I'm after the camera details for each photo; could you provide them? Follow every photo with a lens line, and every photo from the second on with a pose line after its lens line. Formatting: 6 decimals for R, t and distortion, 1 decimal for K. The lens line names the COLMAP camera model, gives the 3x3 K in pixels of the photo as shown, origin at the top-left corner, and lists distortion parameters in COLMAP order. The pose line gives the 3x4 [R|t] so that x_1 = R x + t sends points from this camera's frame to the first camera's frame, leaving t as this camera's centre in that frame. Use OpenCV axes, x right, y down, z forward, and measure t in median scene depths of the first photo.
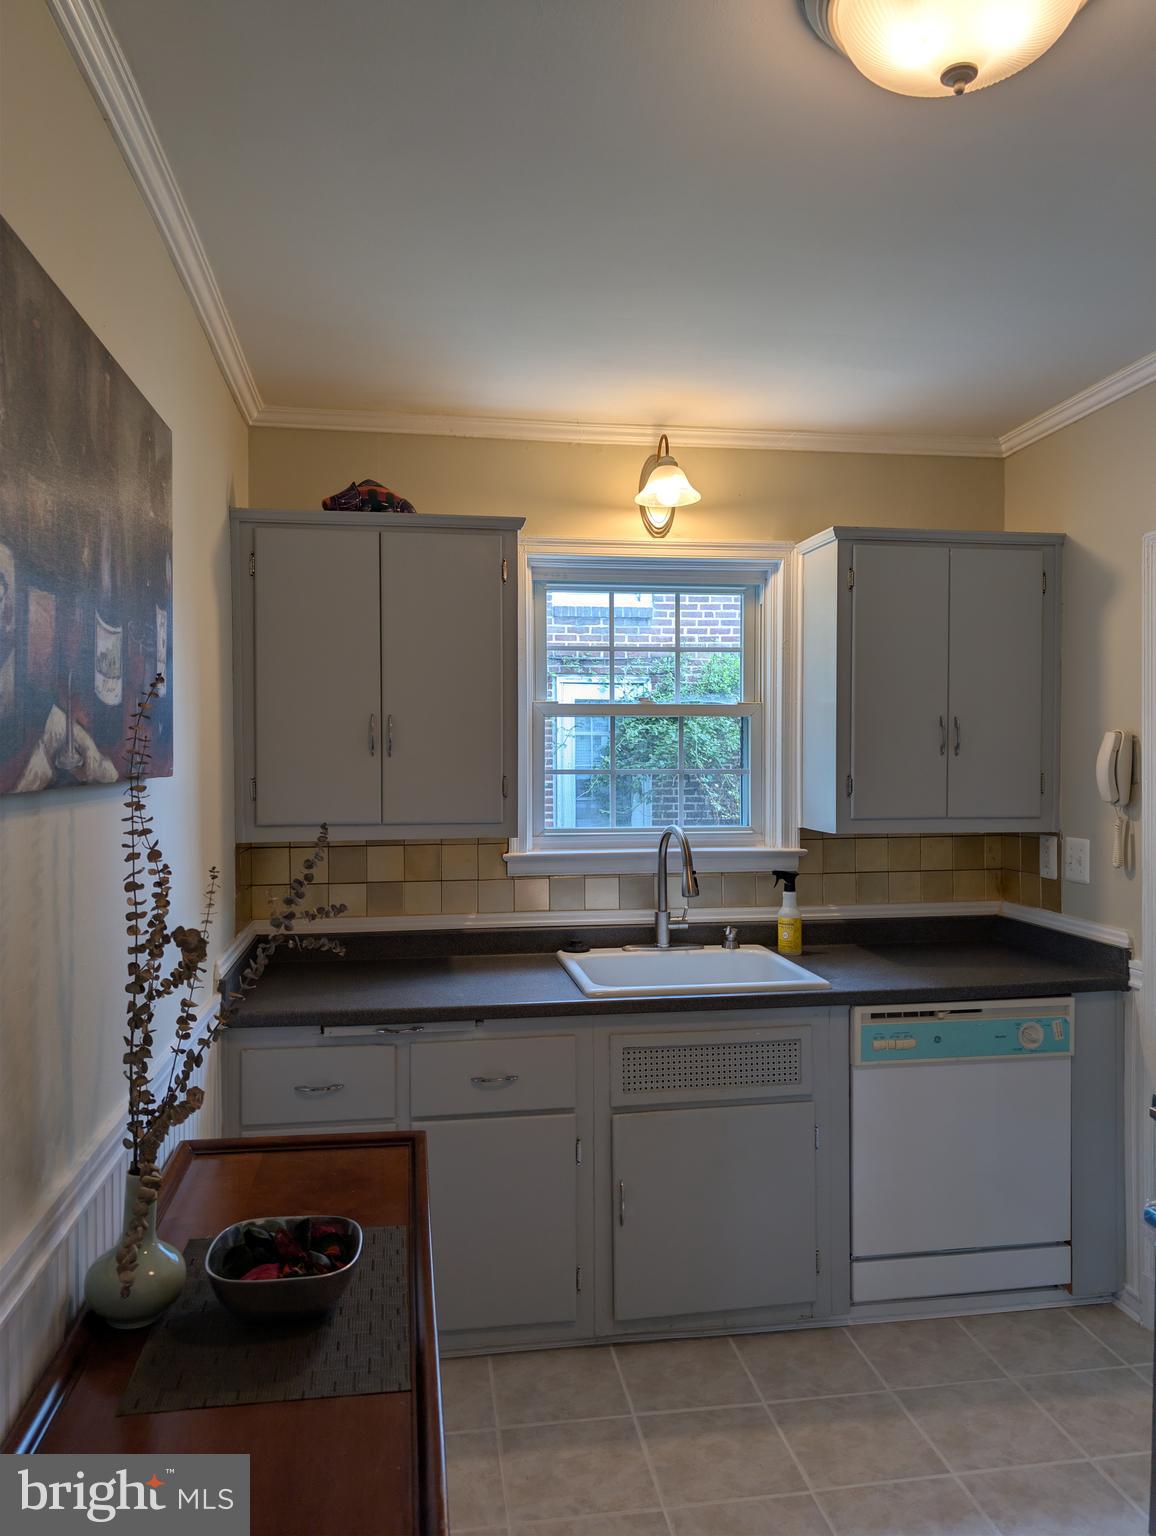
lens RADIAL K [[1096.1, 0, 577.4], [0, 1096.1, 765.3], [0, 0, 1]] dist [0.008387, -0.002838]
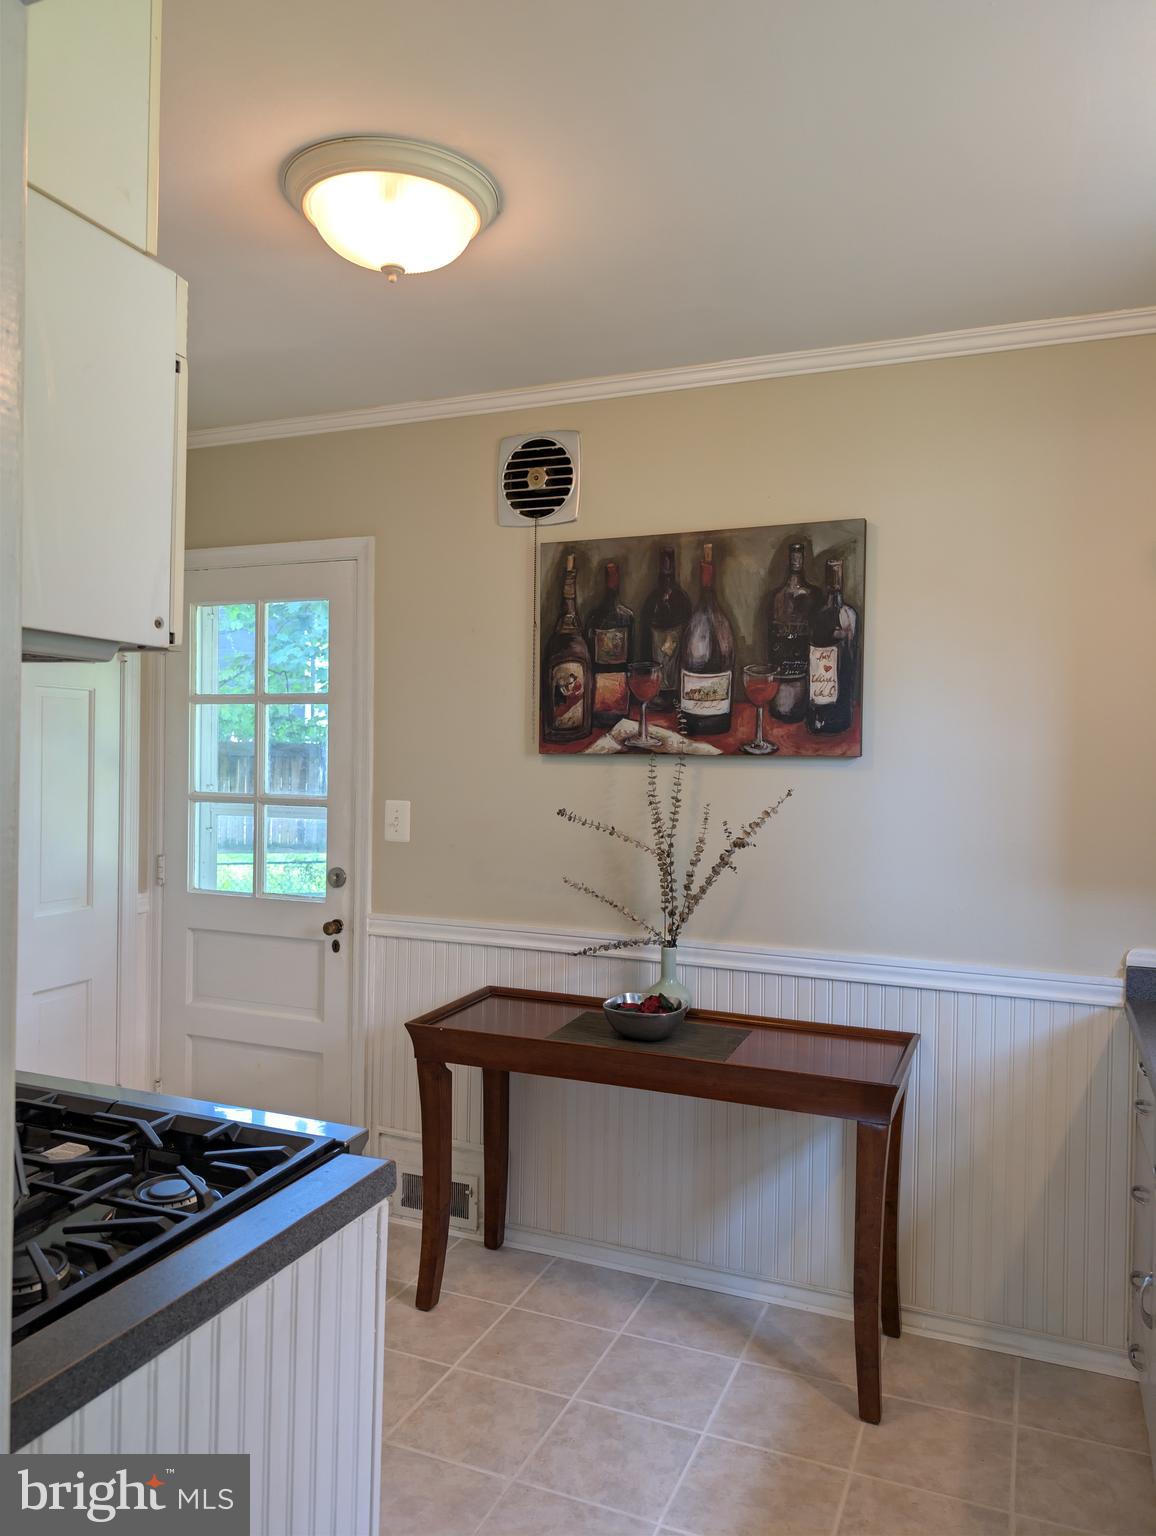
lens RADIAL K [[1096.1, 0, 578.5], [0, 1096.1, 763.0], [0, 0, 1]] dist [0.008387, -0.002838]
pose [[-0.514802, 0.008112, -0.857271, 0.685672], [-0.018100, 0.999630, 0.020328, -0.002844], [0.857118, 0.025982, -0.514464, 0.918959]]
